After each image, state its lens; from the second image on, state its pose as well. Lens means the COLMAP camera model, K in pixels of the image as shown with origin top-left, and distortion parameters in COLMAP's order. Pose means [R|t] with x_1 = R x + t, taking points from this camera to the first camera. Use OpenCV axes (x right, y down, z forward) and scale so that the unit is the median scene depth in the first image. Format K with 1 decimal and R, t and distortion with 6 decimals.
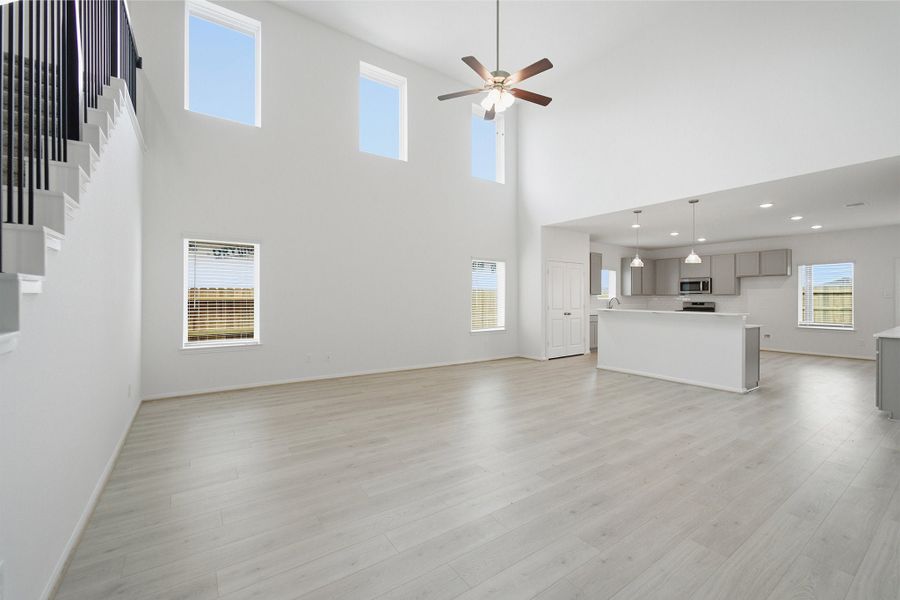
lens RADIAL K [[373.1, 0, 450.8], [0, 373.1, 297.7], [0, 0, 1]] dist [-0.001328, 0.000035]
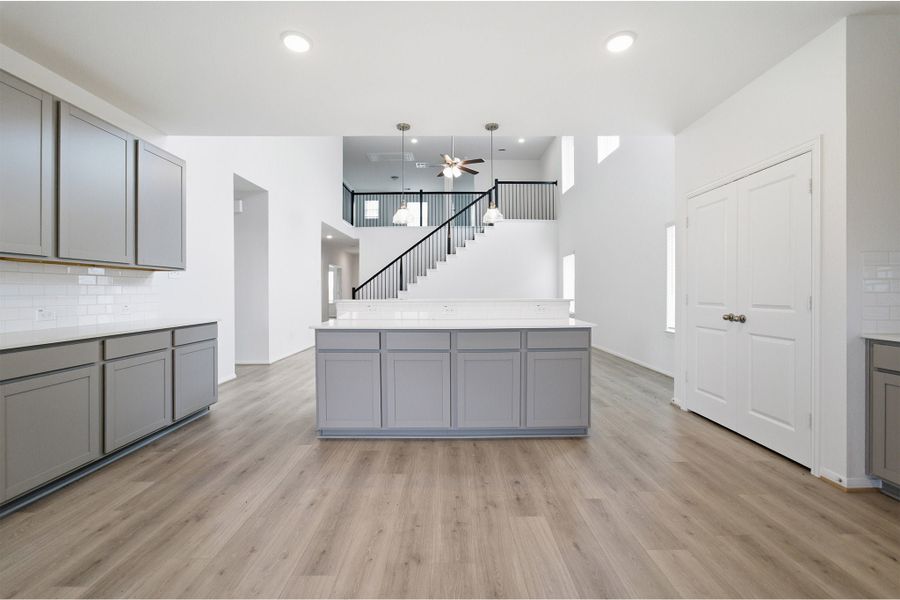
lens RADIAL K [[374.9, 0, 447.3], [0, 374.9, 289.7], [0, 0, 1]] dist [0.000262, 0.000340]
pose [[-0.576870, -0.004408, -0.816824, 0.796971], [0.000137, 0.999985, -0.005492, 0.016861], [0.816836, -0.003280, -0.576861, 1.001369]]
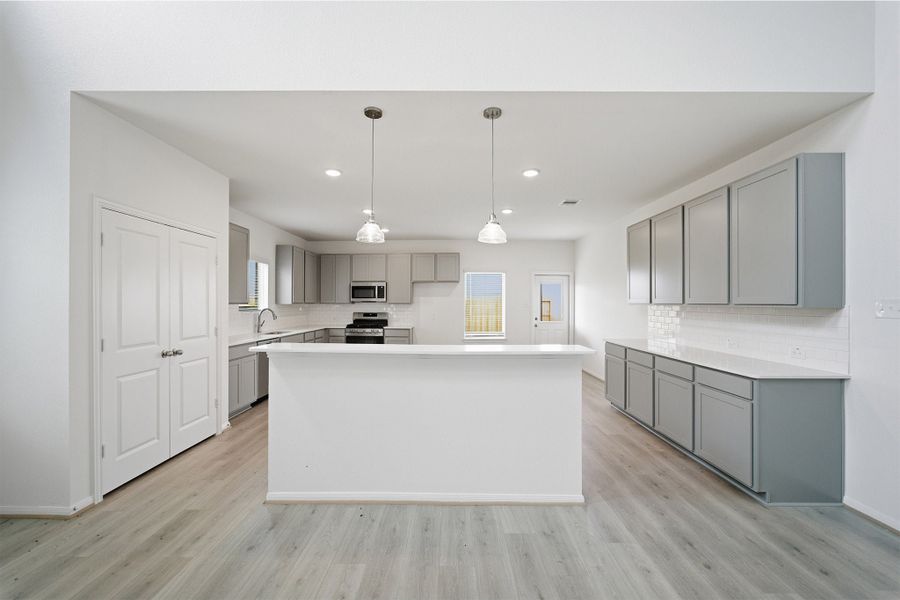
lens RADIAL K [[365.0, 0, 447.5], [0, 365.0, 300.4], [0, 0, 1]] dist [-0.000551, 0.000167]
pose [[0.582316, 0.005068, 0.812947, 0.167537], [-0.001593, 0.999986, -0.005093, -0.012824], [-0.812961, 0.001670, 0.582316, 0.539110]]
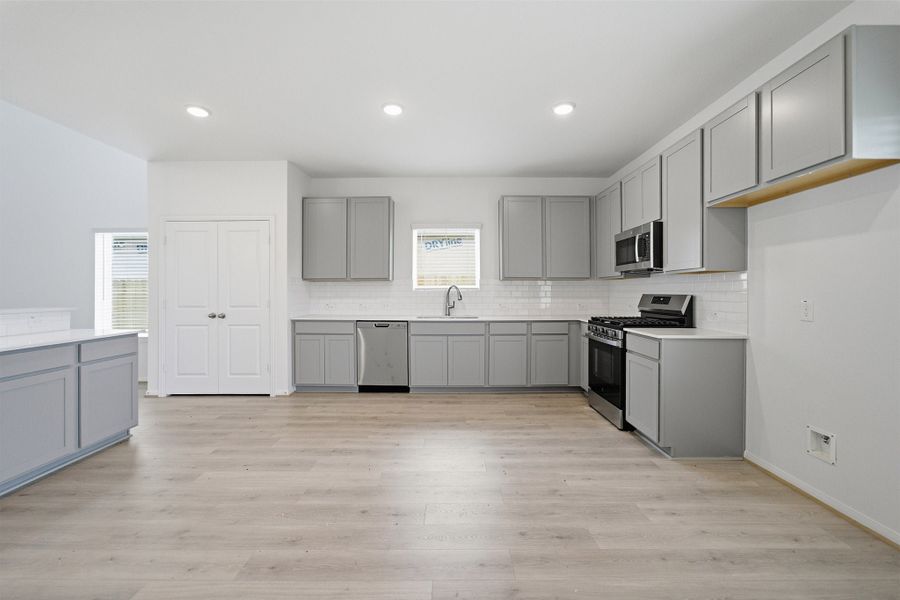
lens RADIAL K [[376.1, 0, 447.6], [0, 376.1, 296.2], [0, 0, 1]] dist [-0.047934, 0.031033]
pose [[0.810503, 0.001098, -0.585733, 0.913435], [0.004805, 0.999952, 0.008524, 0.011646], [0.585714, -0.009724, 0.810459, 0.776837]]
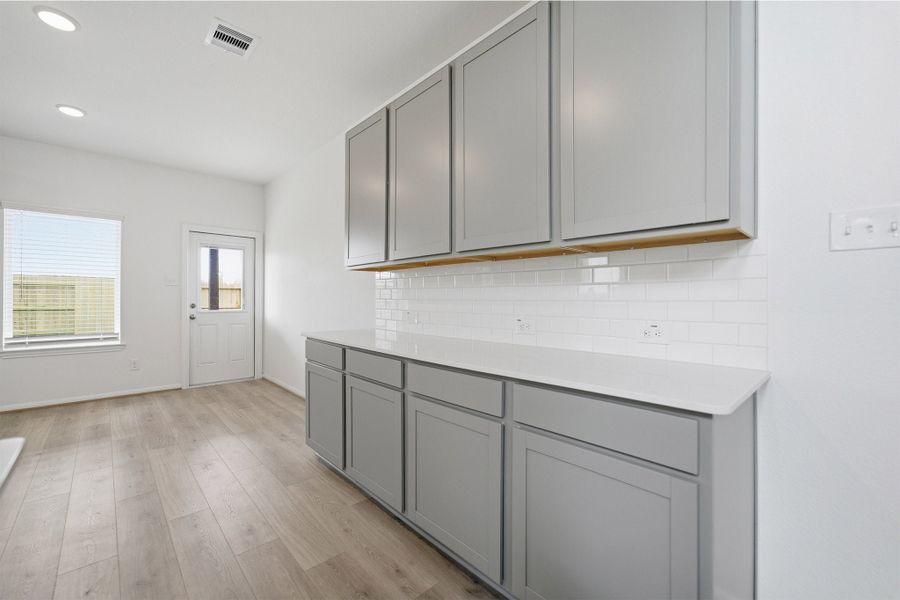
lens RADIAL K [[376.1, 0, 447.6], [0, 376.1, 296.2], [0, 0, 1]] dist [-0.047934, 0.031033]
pose [[-0.130645, 0.004050, 0.991421, 0.483154], [-0.001375, 0.999990, -0.004267, 0.017984], [-0.991428, -0.001920, -0.130638, 0.600968]]
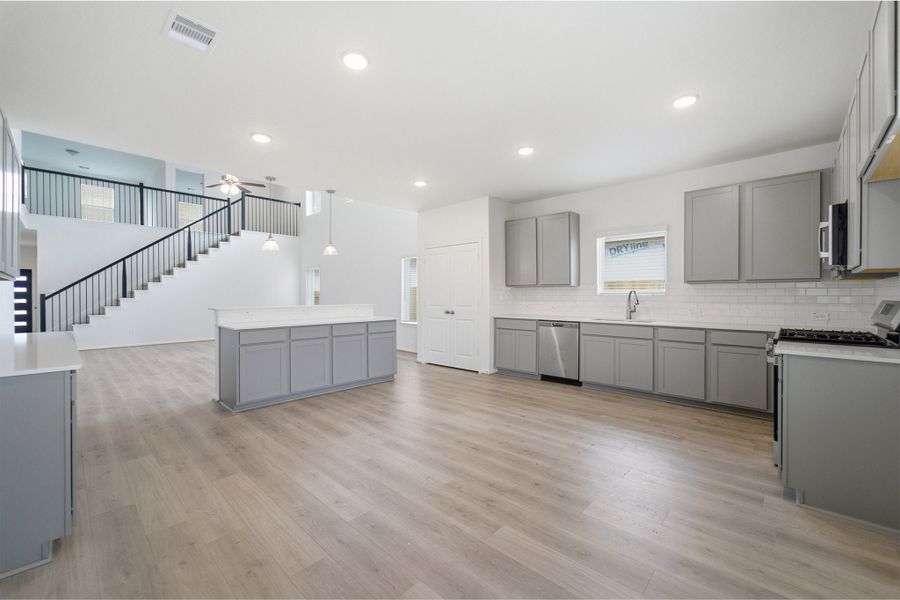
lens RADIAL K [[373.1, 0, 450.8], [0, 373.1, 297.7], [0, 0, 1]] dist [-0.001328, 0.000035]
pose [[0.193578, 0.001532, -0.981084, 1.103372], [0.002511, 0.999995, 0.002056, 0.010760], [0.981082, -0.002861, 0.193573, 0.866541]]
